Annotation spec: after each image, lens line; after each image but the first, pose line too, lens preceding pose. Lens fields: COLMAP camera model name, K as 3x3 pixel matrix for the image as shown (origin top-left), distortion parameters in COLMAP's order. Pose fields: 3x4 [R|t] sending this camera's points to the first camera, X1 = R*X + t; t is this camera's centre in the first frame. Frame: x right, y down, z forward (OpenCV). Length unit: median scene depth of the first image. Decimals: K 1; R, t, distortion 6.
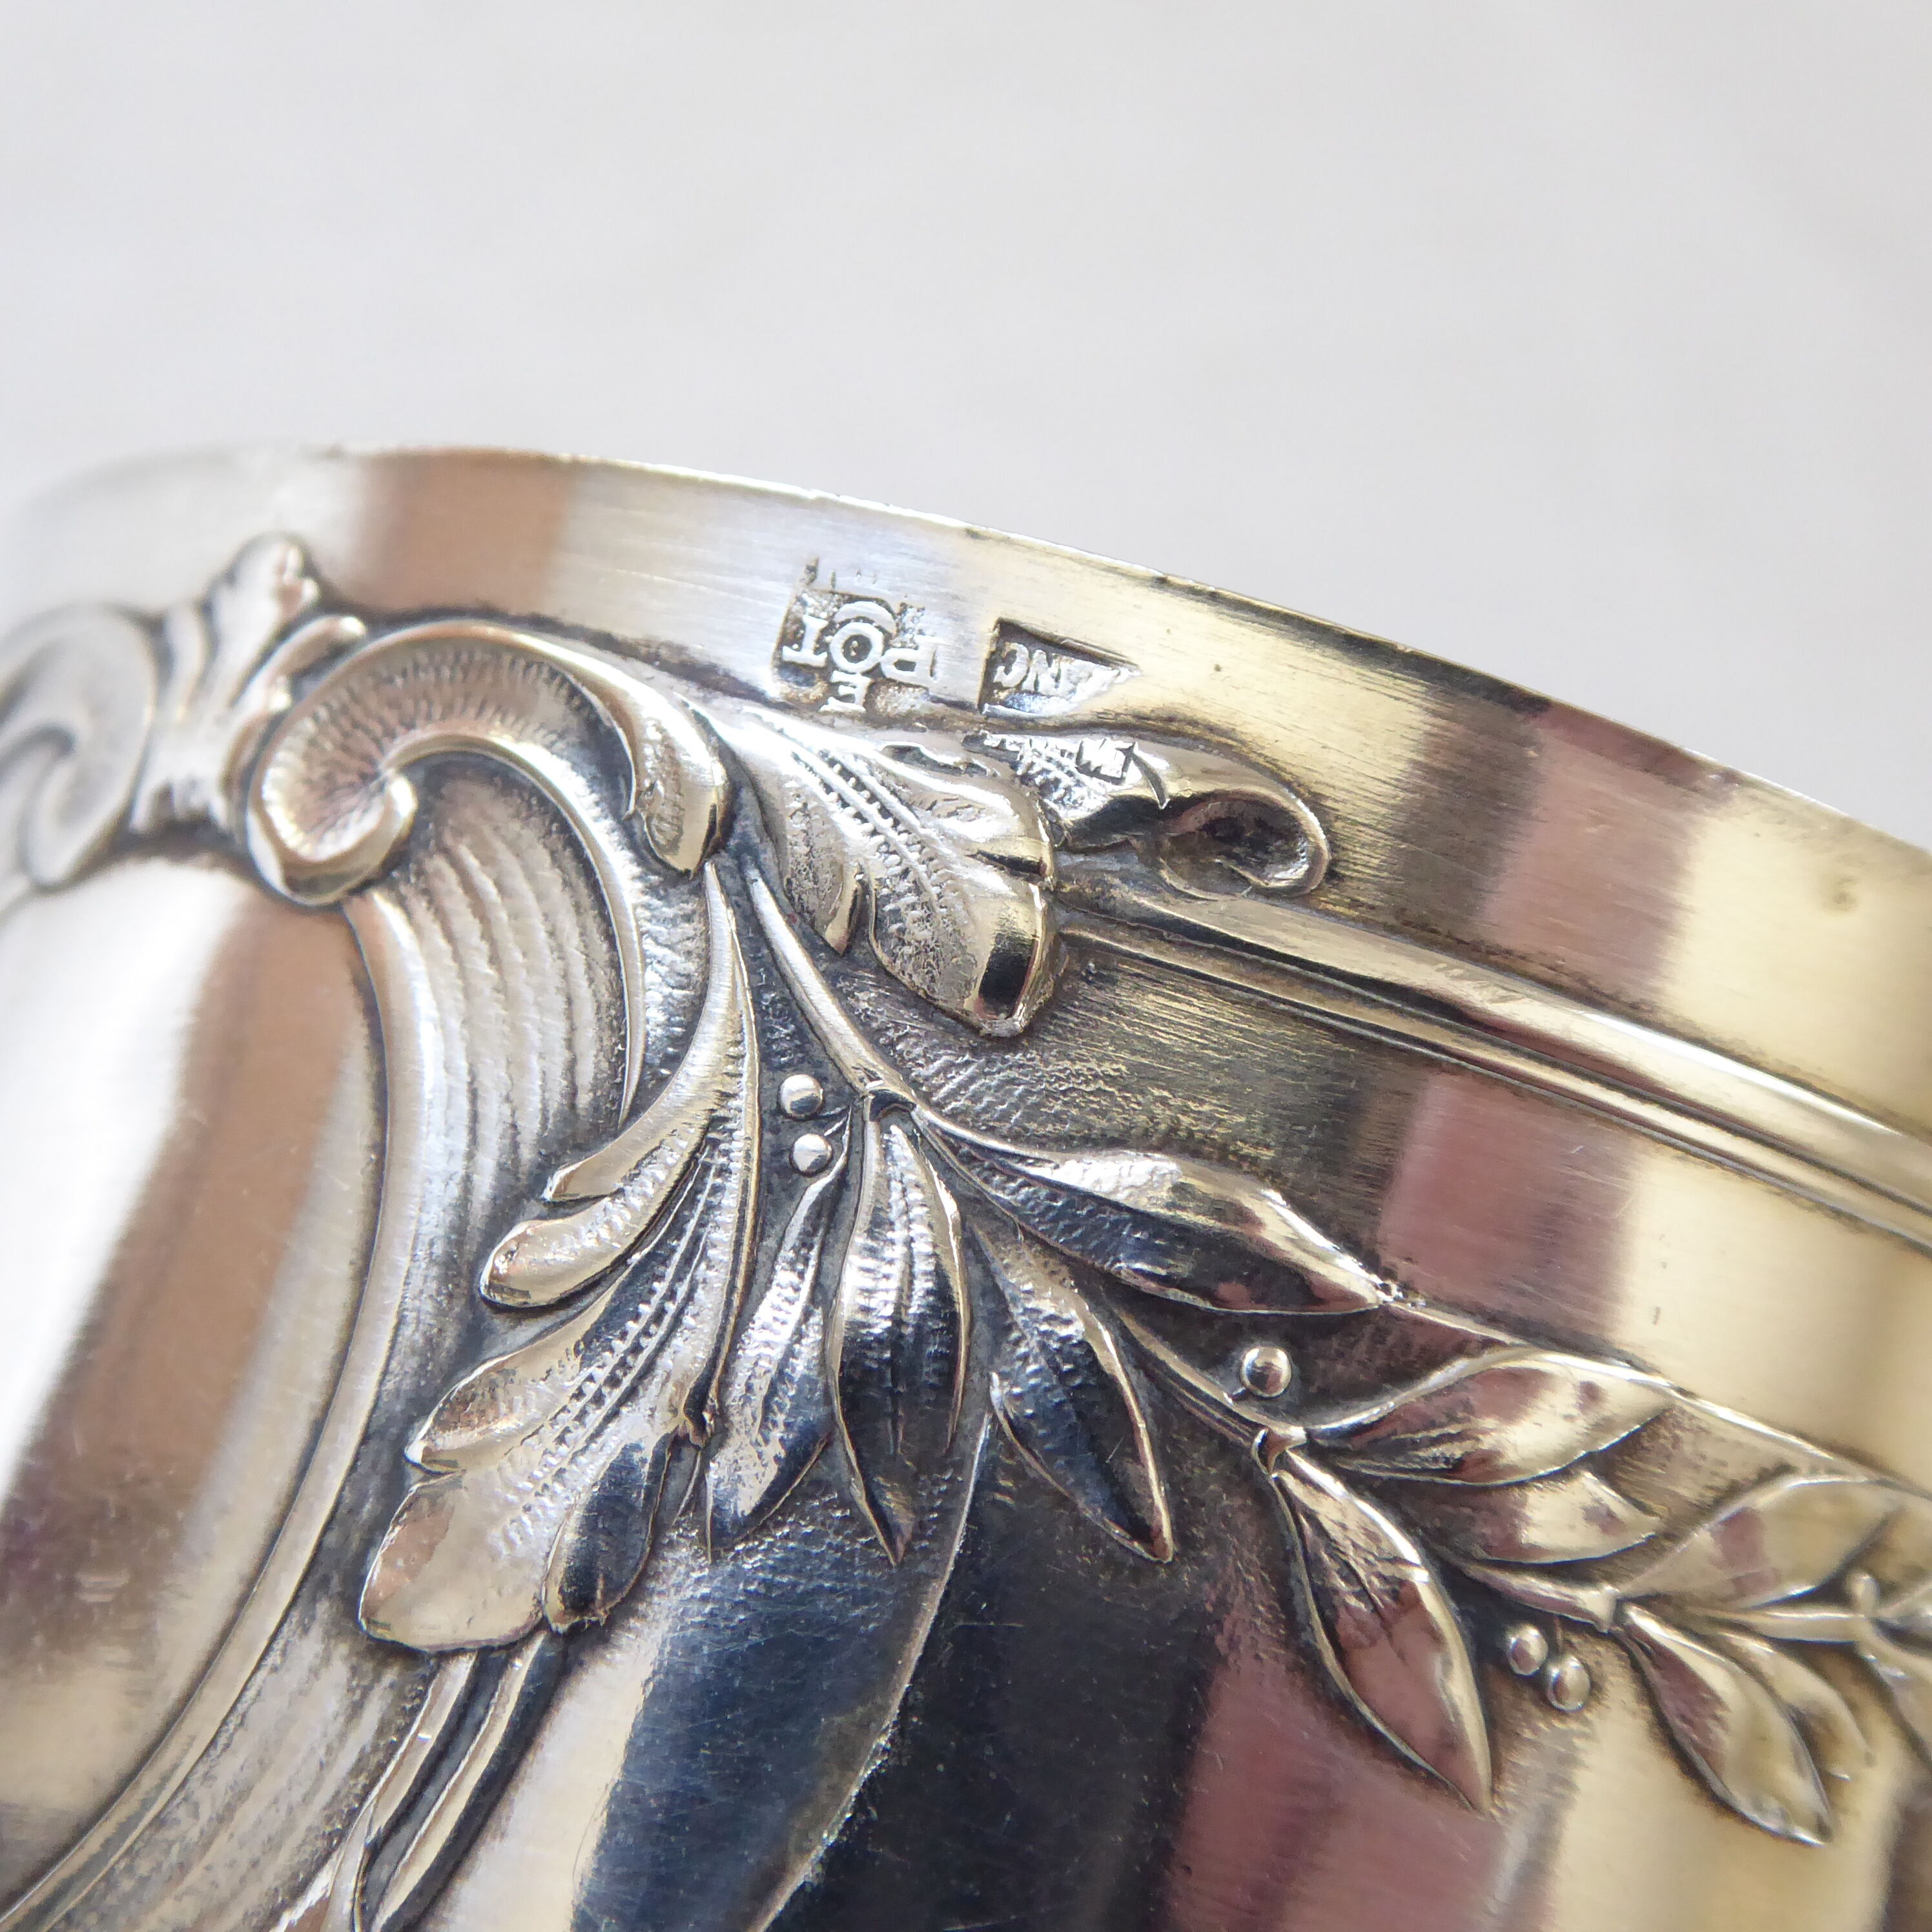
lens RADIAL K [[4177.8, 0, 968.8], [0, 4177.8, 960.8], [0, 0, 1]] dist [0.024203, 0.000000]
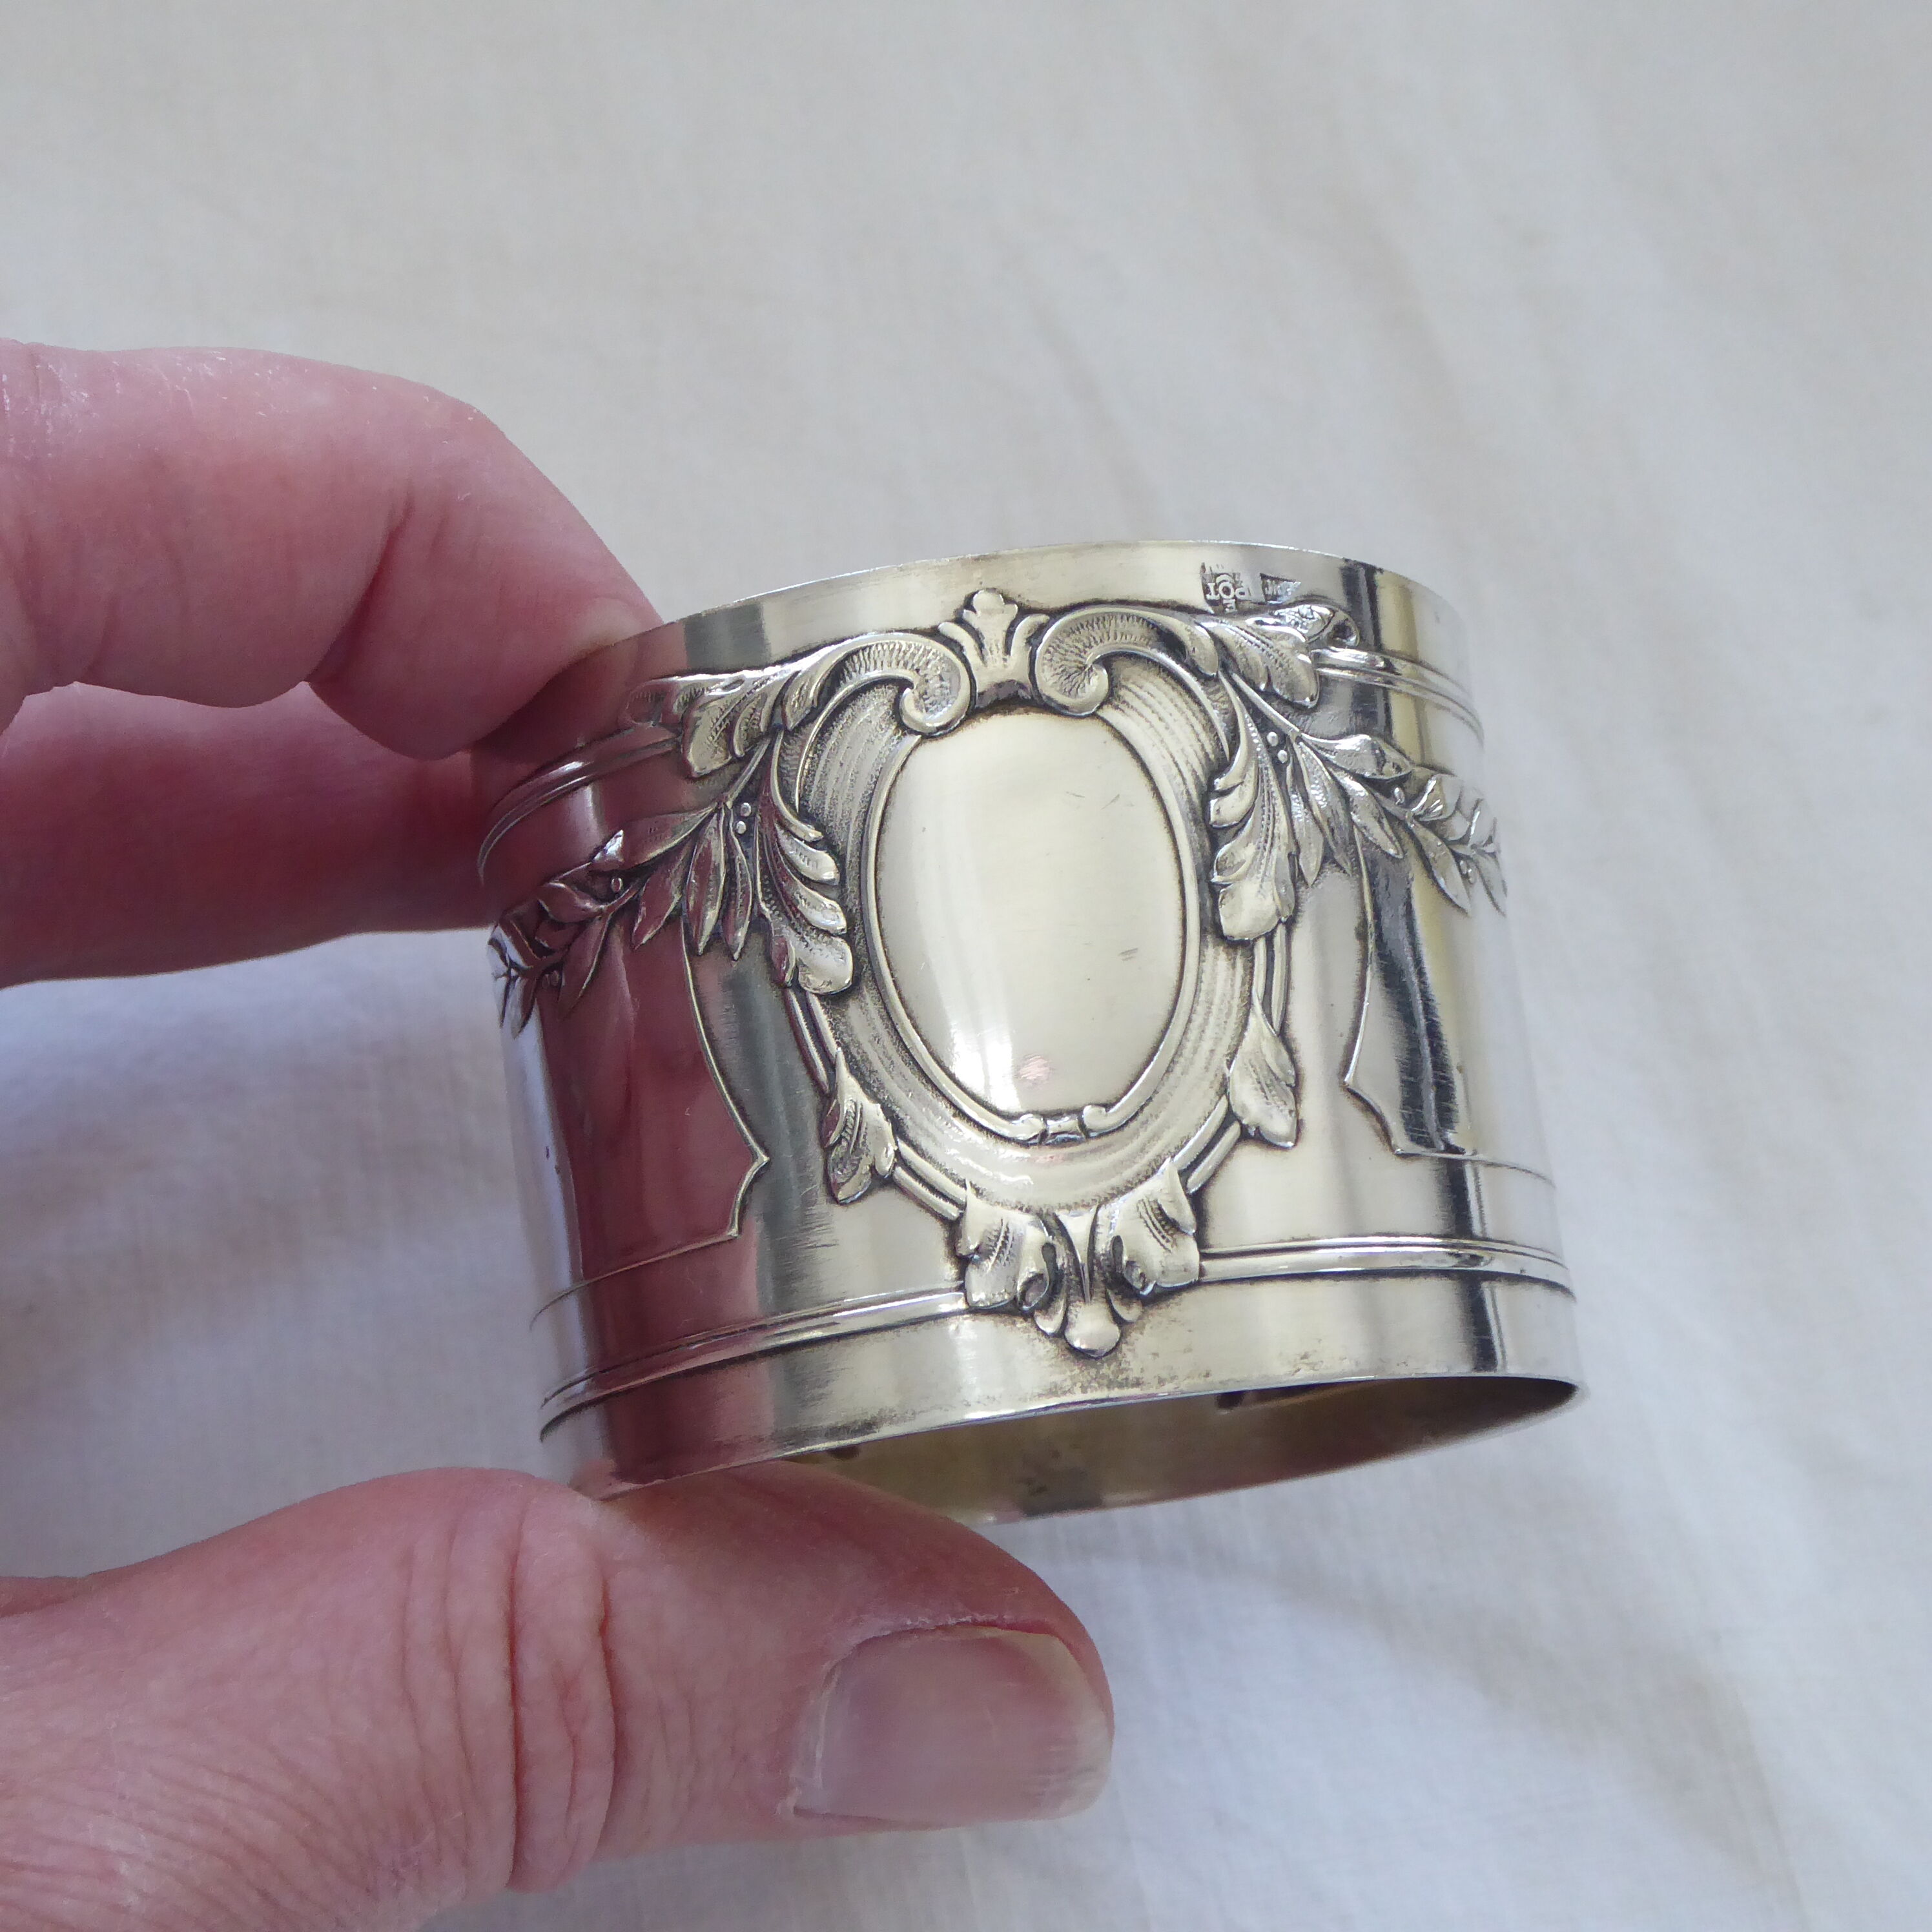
lens RADIAL K [[4177.8, 0, 965.8], [0, 4177.8, 966.0], [0, 0, 1]] dist [0.024203, 0.000000]
pose [[0.697984, -0.226147, 0.679467, -2.236017], [0.193529, 0.973090, 0.125070, -0.223938], [-0.689467, 0.044199, 0.722967, -0.994427]]
